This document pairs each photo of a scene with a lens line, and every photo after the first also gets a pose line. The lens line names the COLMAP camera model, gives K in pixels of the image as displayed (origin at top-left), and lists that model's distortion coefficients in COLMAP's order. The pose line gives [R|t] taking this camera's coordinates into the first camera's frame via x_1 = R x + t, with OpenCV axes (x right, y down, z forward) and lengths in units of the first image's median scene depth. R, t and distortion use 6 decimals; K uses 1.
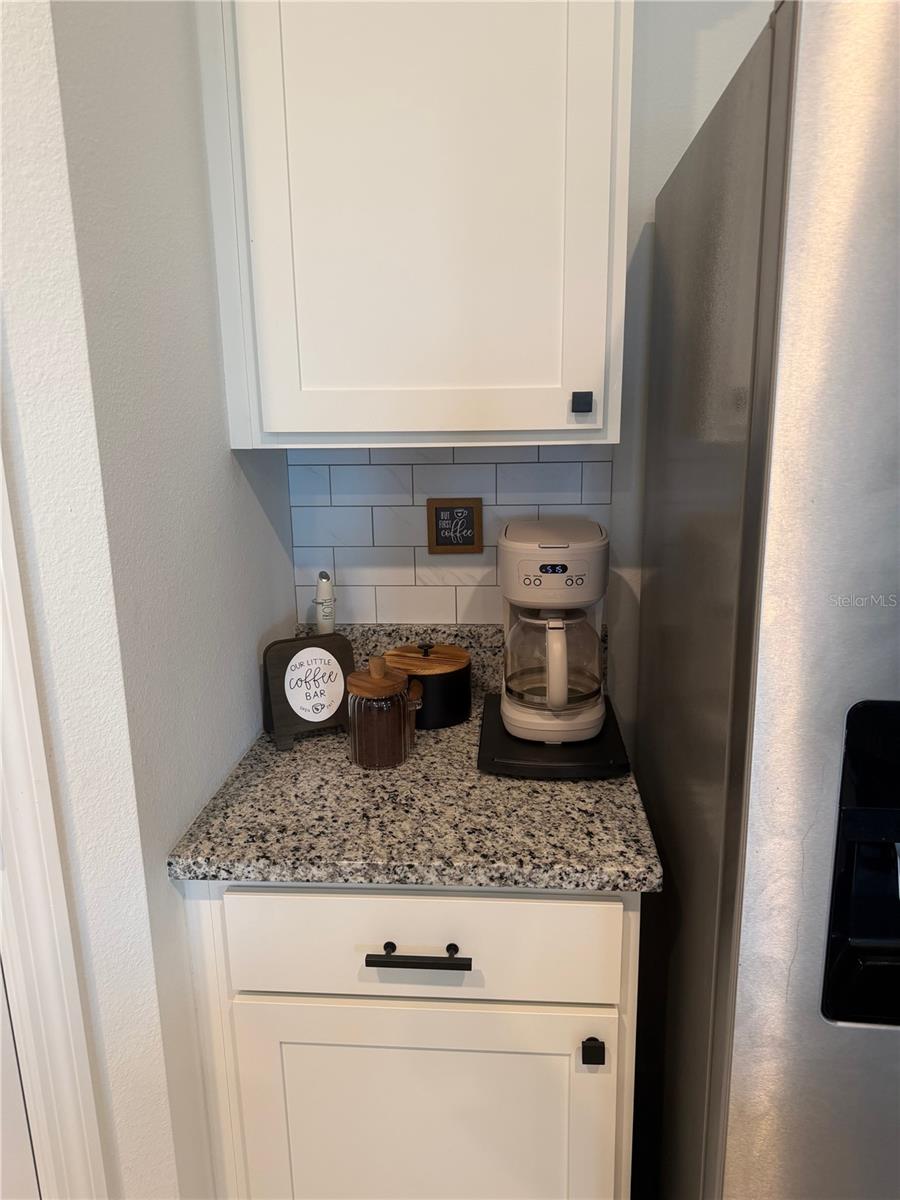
lens RADIAL K [[846.9, 0, 450.8], [0, 846.9, 600.9], [0, 0, 1]] dist [0.134763, -0.226501]
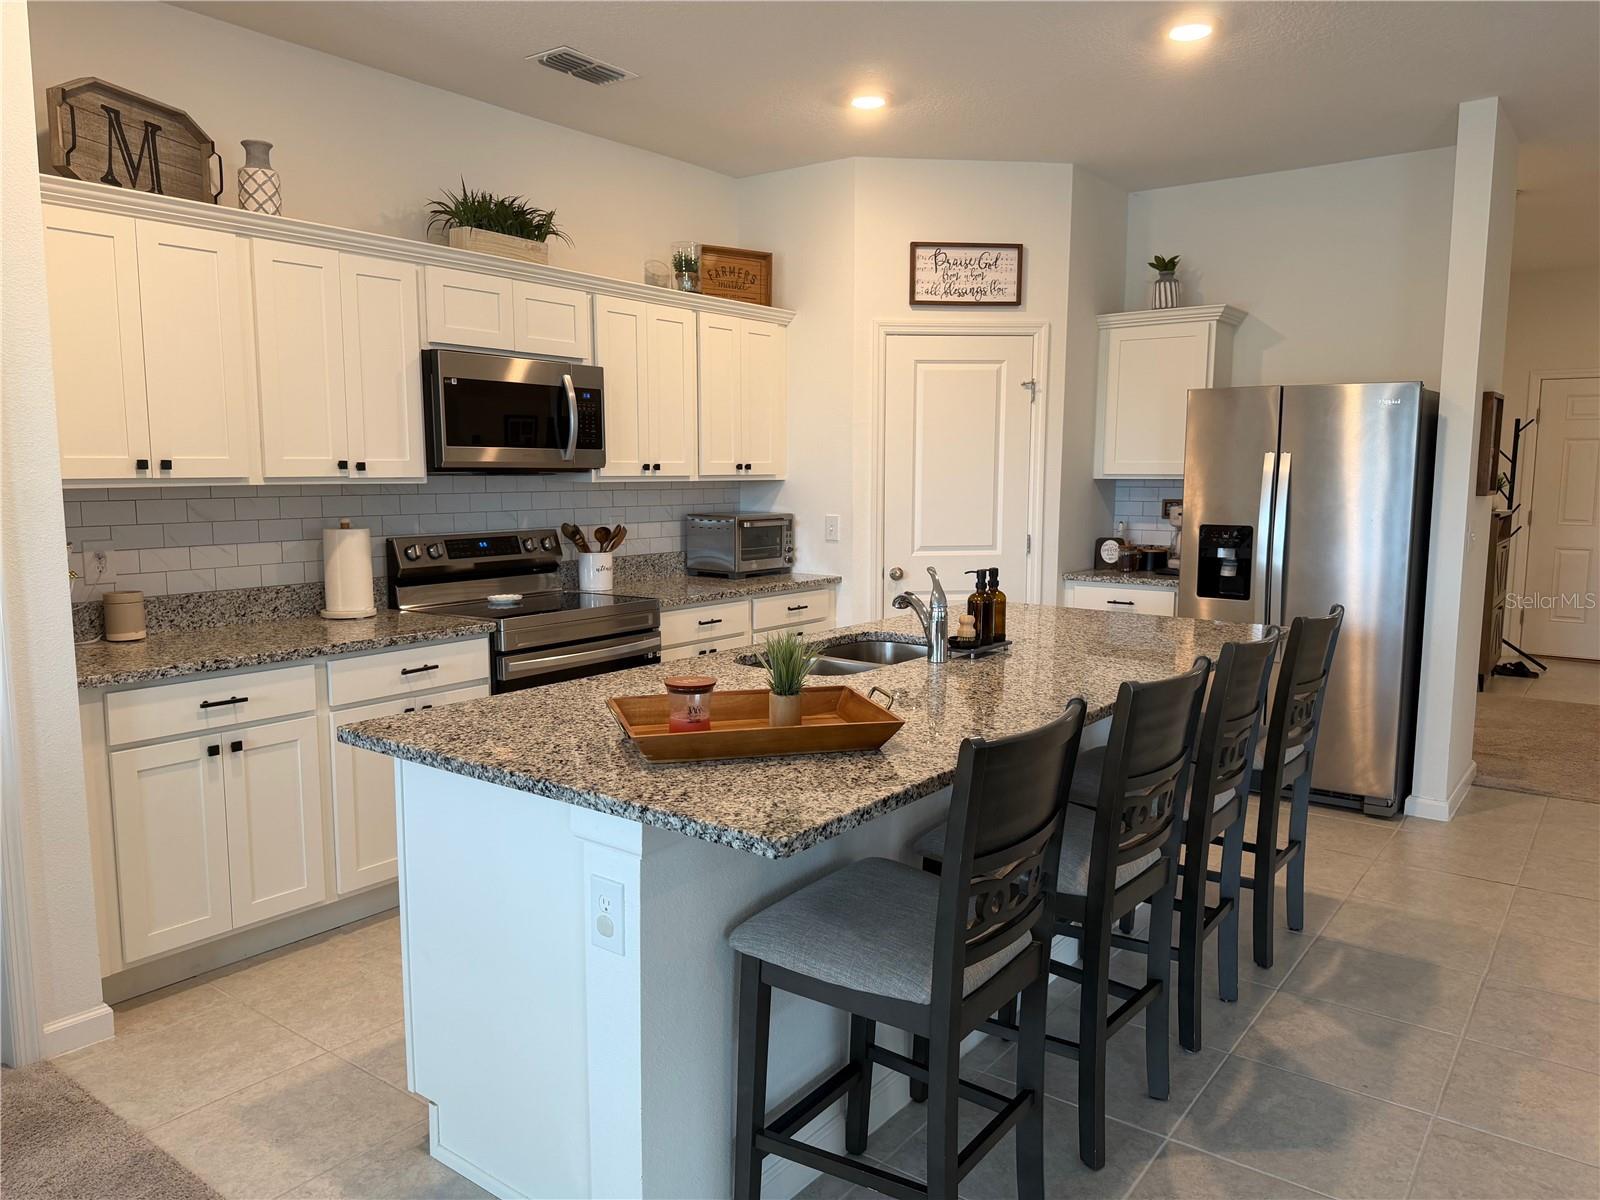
lens RADIAL K [[1134.8, 0, 793.8], [0, 1134.8, 603.6], [0, 0, 1]] dist [0.091885, -0.125716]
pose [[0.845565, 0.086120, -0.526881, 1.180673], [-0.142652, 0.987466, -0.067532, 0.797238], [0.514461, 0.132264, 0.847252, -3.432275]]
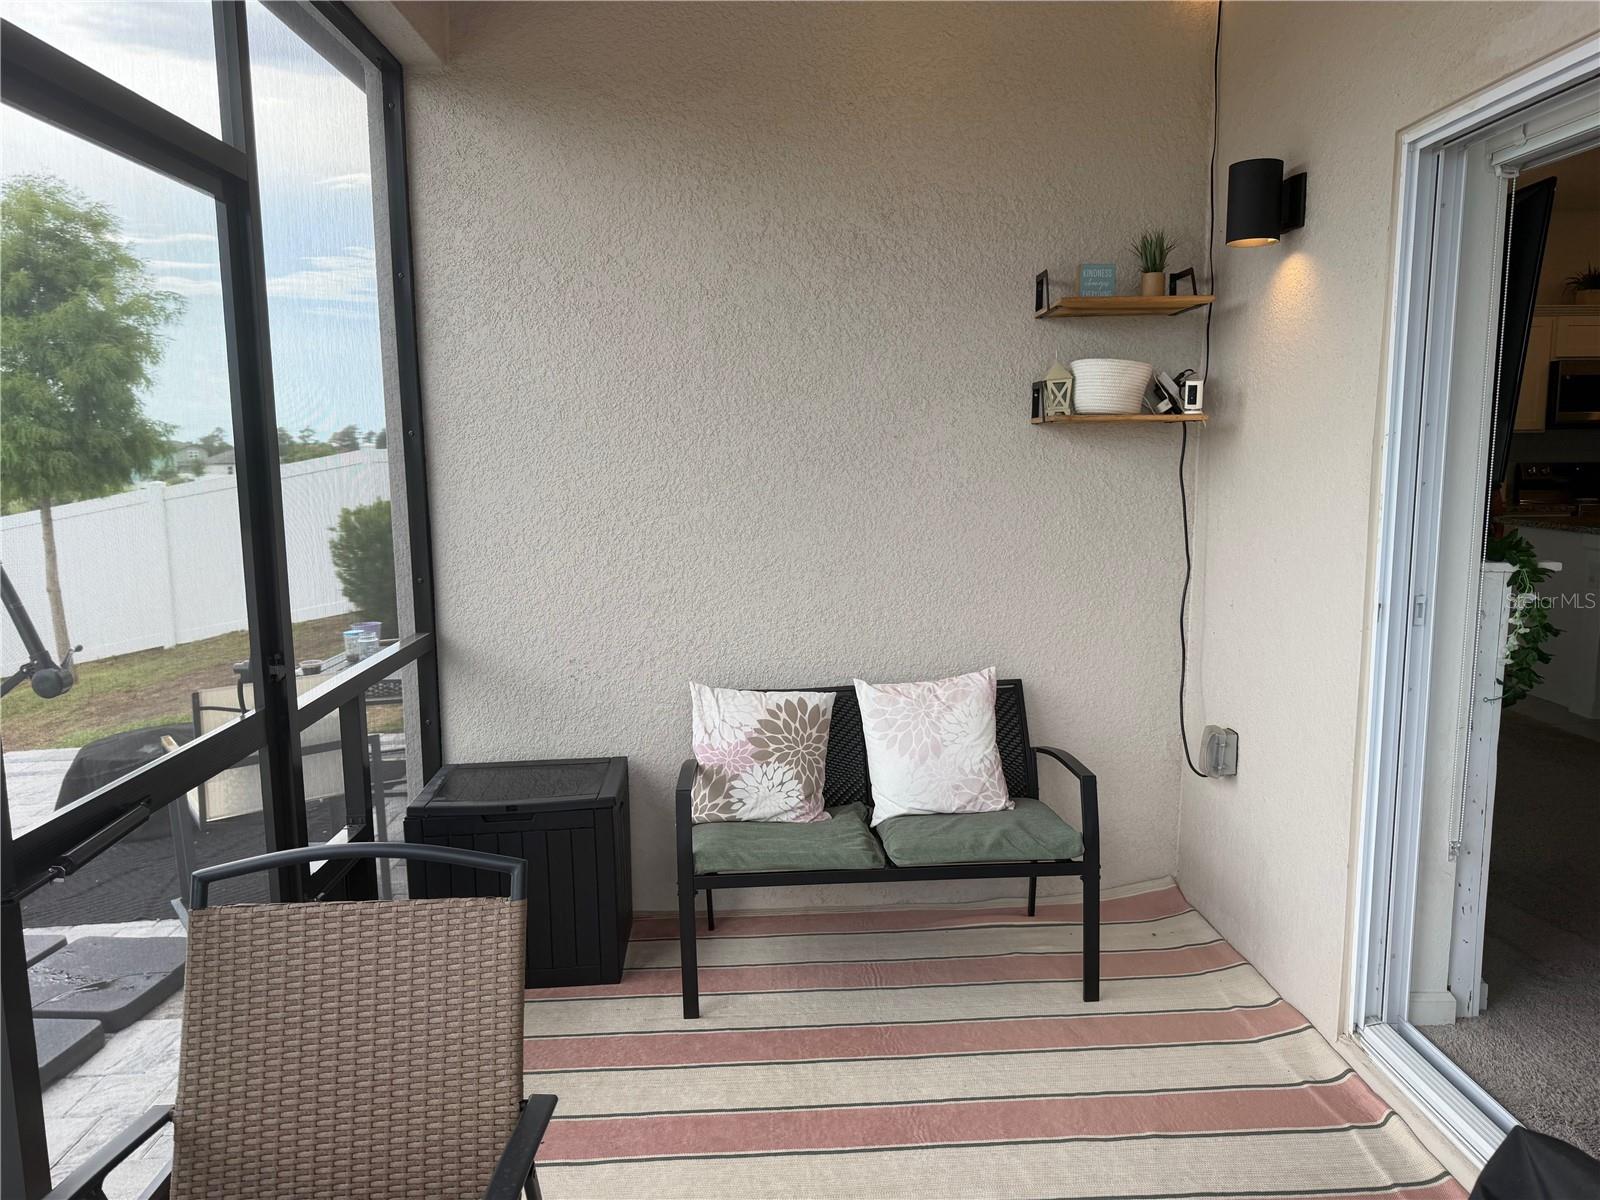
lens RADIAL K [[1111.0, 0, 812.3], [0, 1111.0, 626.8], [0, 0, 1]] dist [0.042519, -0.046767]
pose [[0.125650, 0.176604, -0.976229, 3.997790], [-0.217985, 0.964895, 0.146497, 1.345427], [0.967830, 0.194396, 0.159735, -5.716844]]
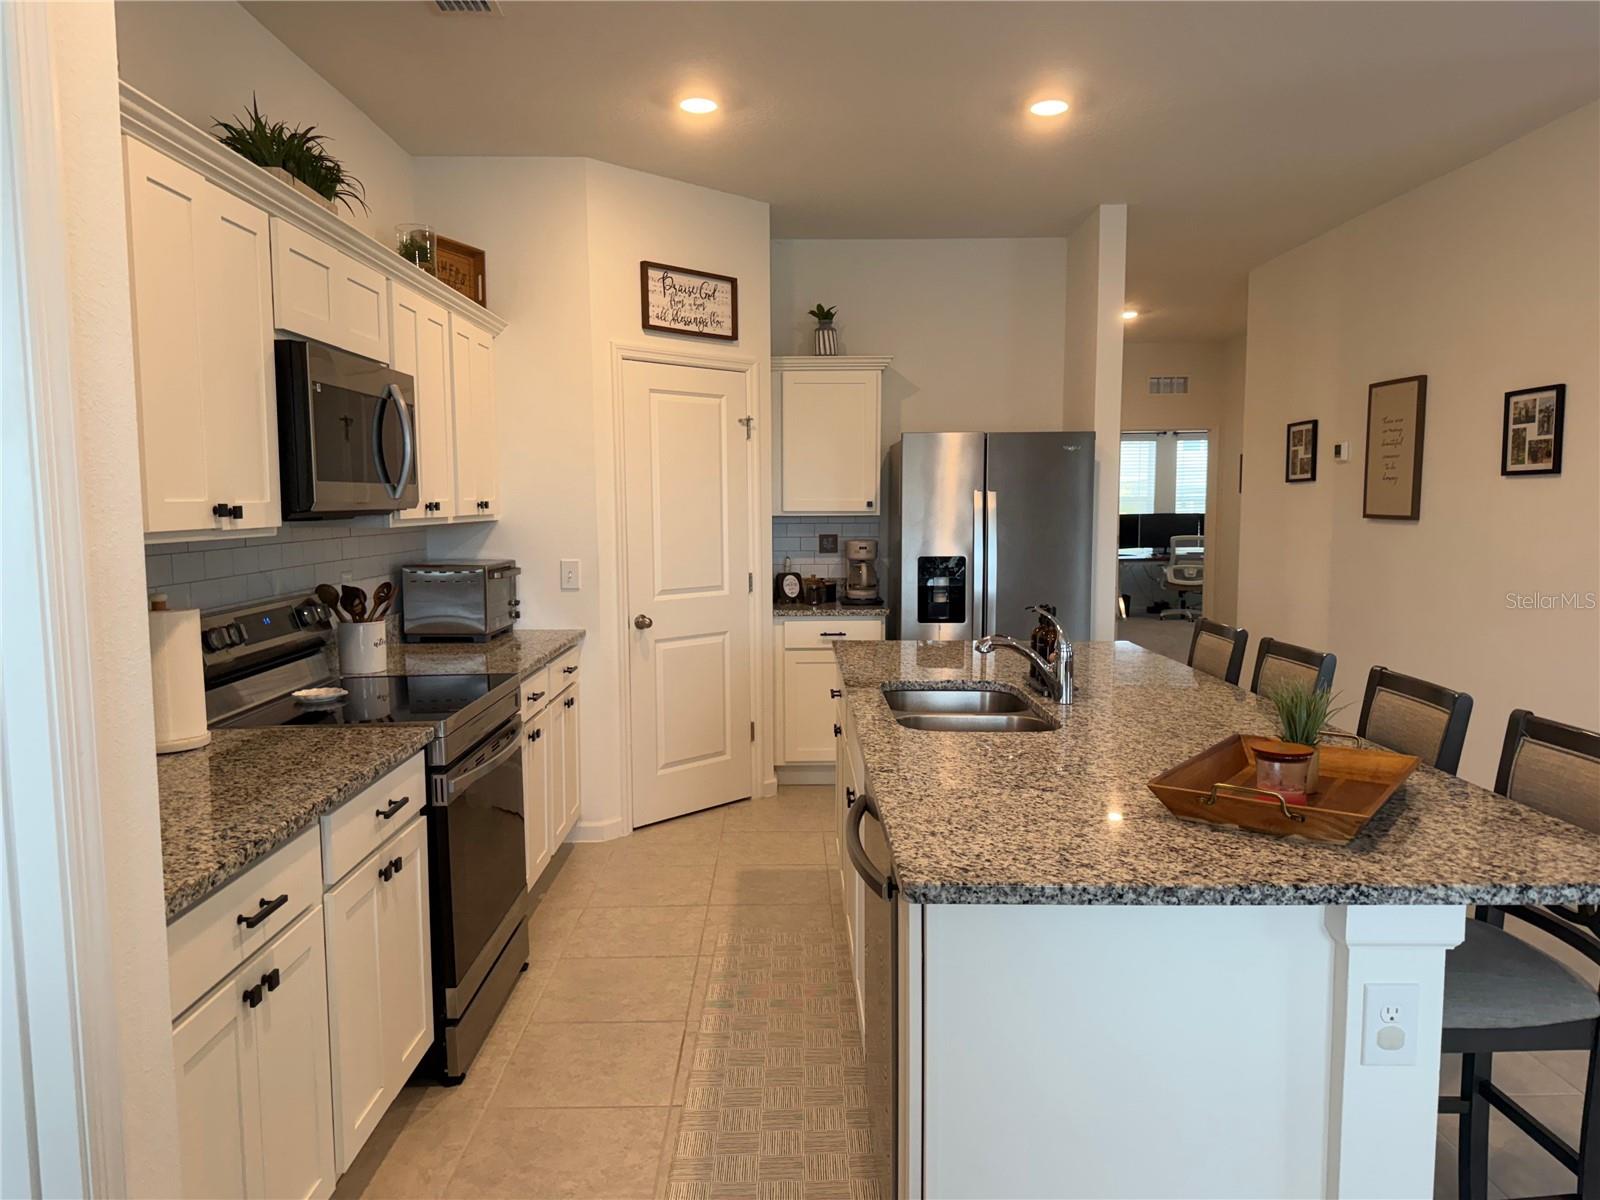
lens RADIAL K [[1129.2, 0, 802.4], [0, 1129.2, 605.2], [0, 0, 1]] dist [0.134763, -0.226501]
pose [[0.994816, 0.007285, 0.101432, -0.592981], [0.007336, 0.989691, -0.143029, 0.845343], [-0.101428, 0.143032, 0.984507, -3.509283]]
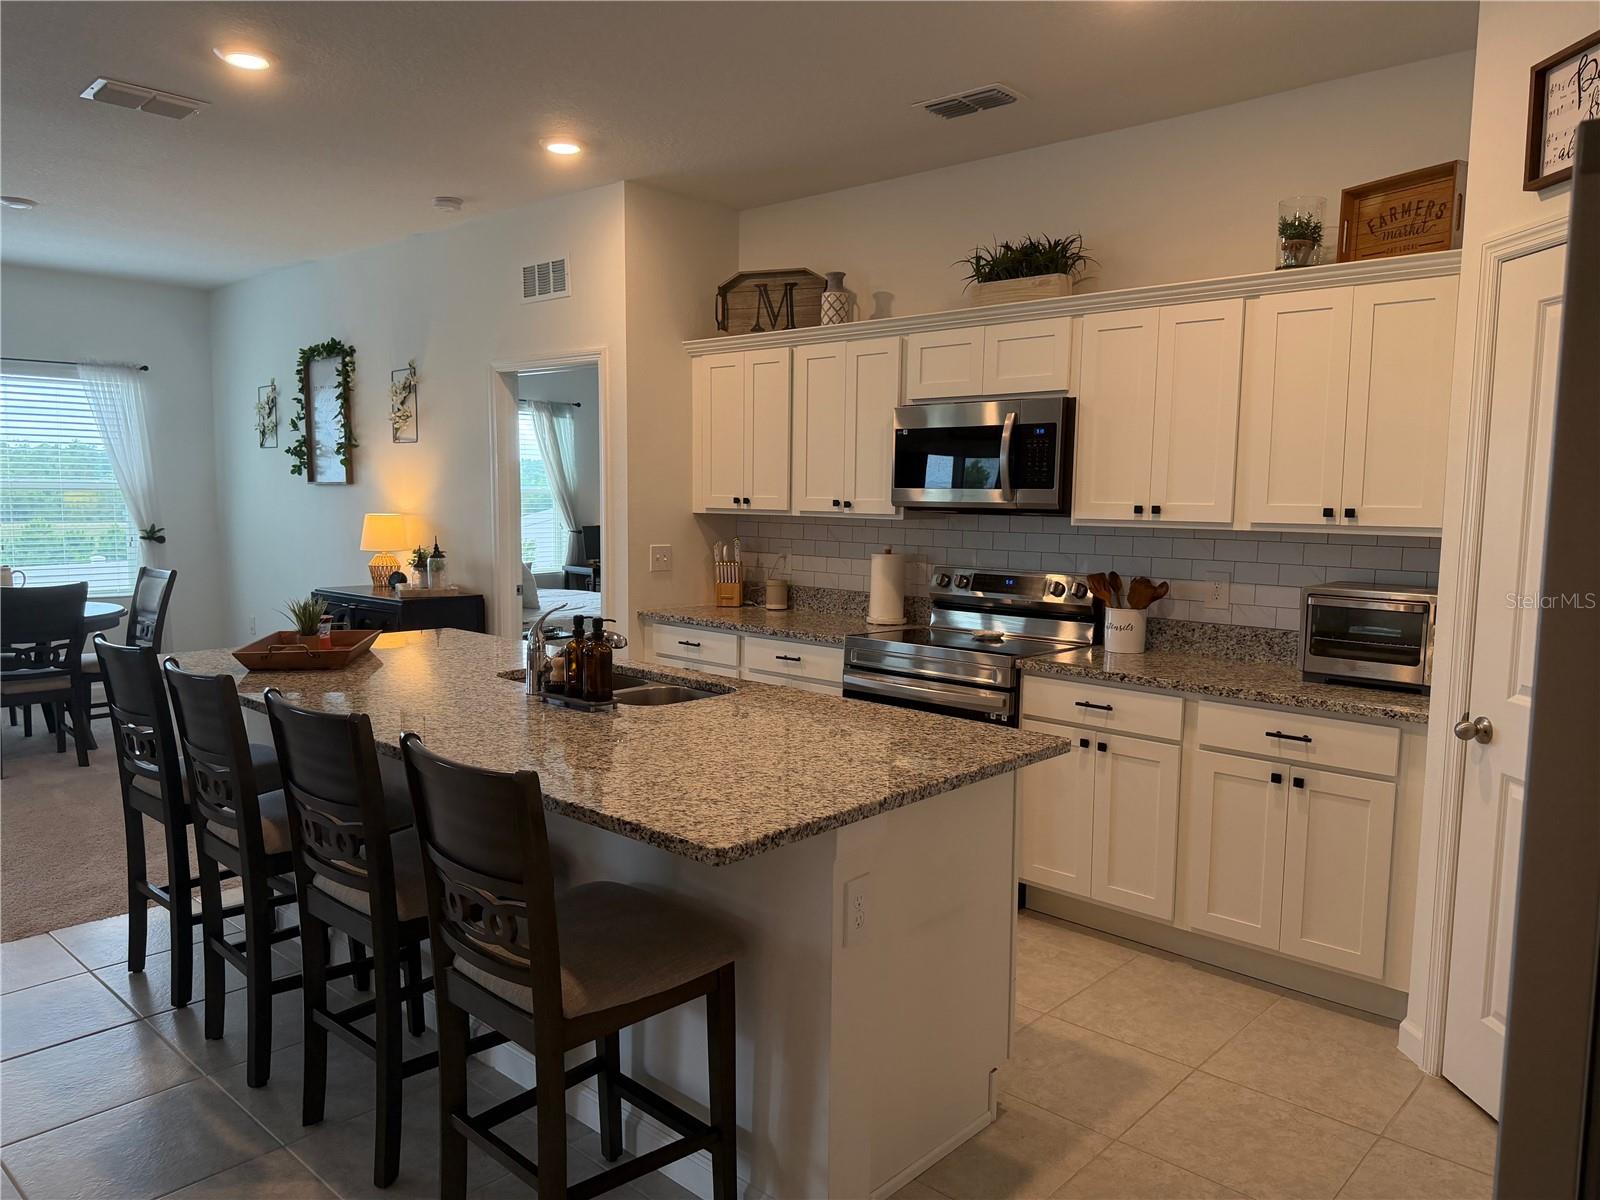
lens RADIAL K [[1111.0, 0, 812.3], [0, 1111.0, 626.8], [0, 0, 1]] dist [0.042519, -0.046767]
pose [[-0.606491, 0.108658, -0.787631, 1.687321], [-0.186776, 0.943427, 0.273972, -0.192829], [0.772841, 0.313272, -0.551885, 0.505686]]
